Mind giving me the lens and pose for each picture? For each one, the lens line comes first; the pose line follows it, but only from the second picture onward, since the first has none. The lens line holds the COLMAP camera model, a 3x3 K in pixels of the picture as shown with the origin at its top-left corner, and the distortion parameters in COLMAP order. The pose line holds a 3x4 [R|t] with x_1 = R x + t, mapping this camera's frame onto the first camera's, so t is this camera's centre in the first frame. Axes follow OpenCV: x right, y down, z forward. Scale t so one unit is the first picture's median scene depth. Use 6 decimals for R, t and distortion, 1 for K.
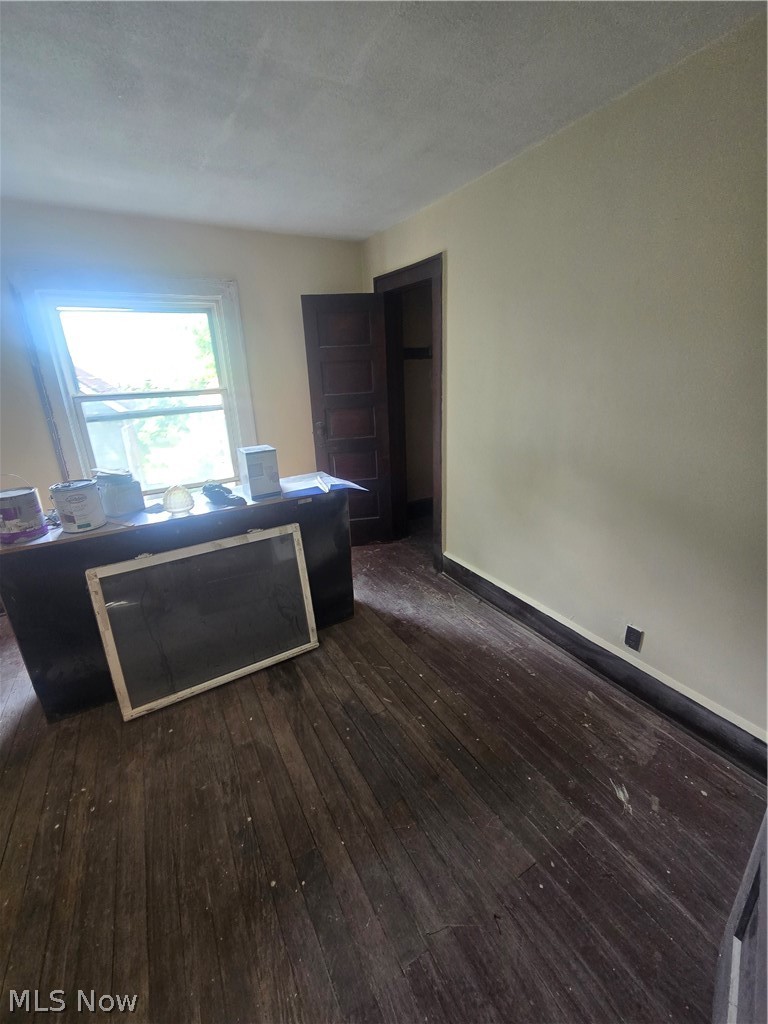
lens RADIAL K [[429.4, 0, 389.7], [0, 429.4, 509.4], [0, 0, 1]] dist [-0.001528, 0.001185]
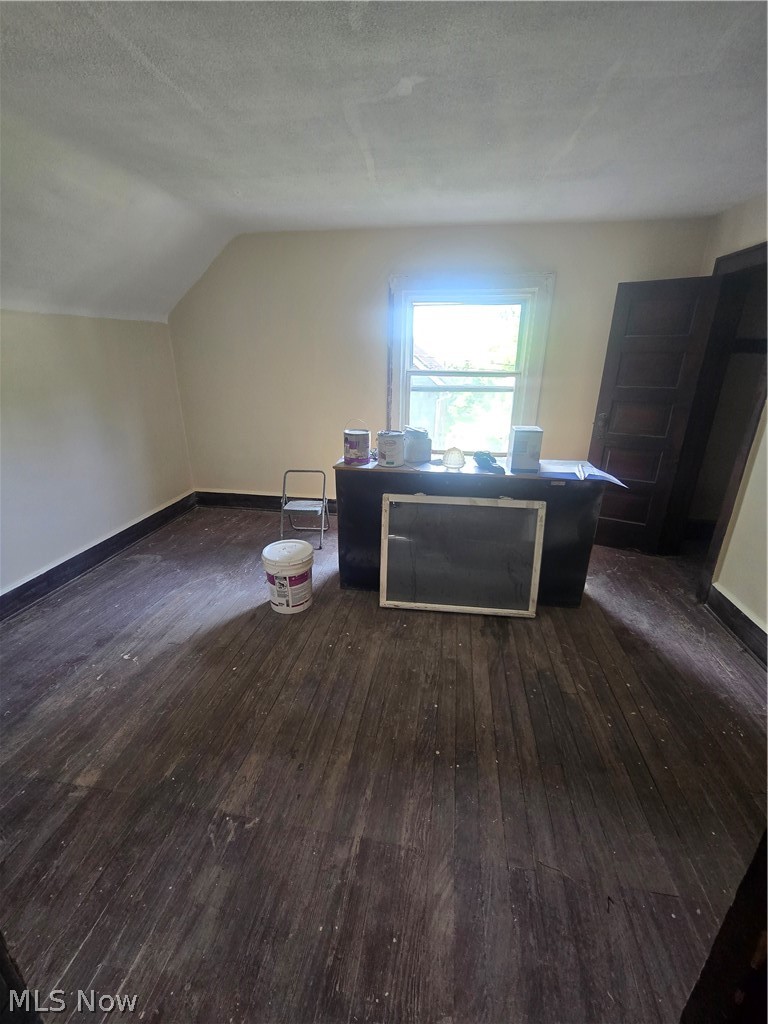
lens RADIAL K [[429.4, 0, 389.7], [0, 429.4, 509.4], [0, 0, 1]] dist [-0.001528, 0.001185]
pose [[0.782537, 0.253037, -0.568866, 0.105751], [-0.234593, 0.966181, 0.107057, 0.029073], [0.576716, 0.049675, 0.815433, -0.117925]]
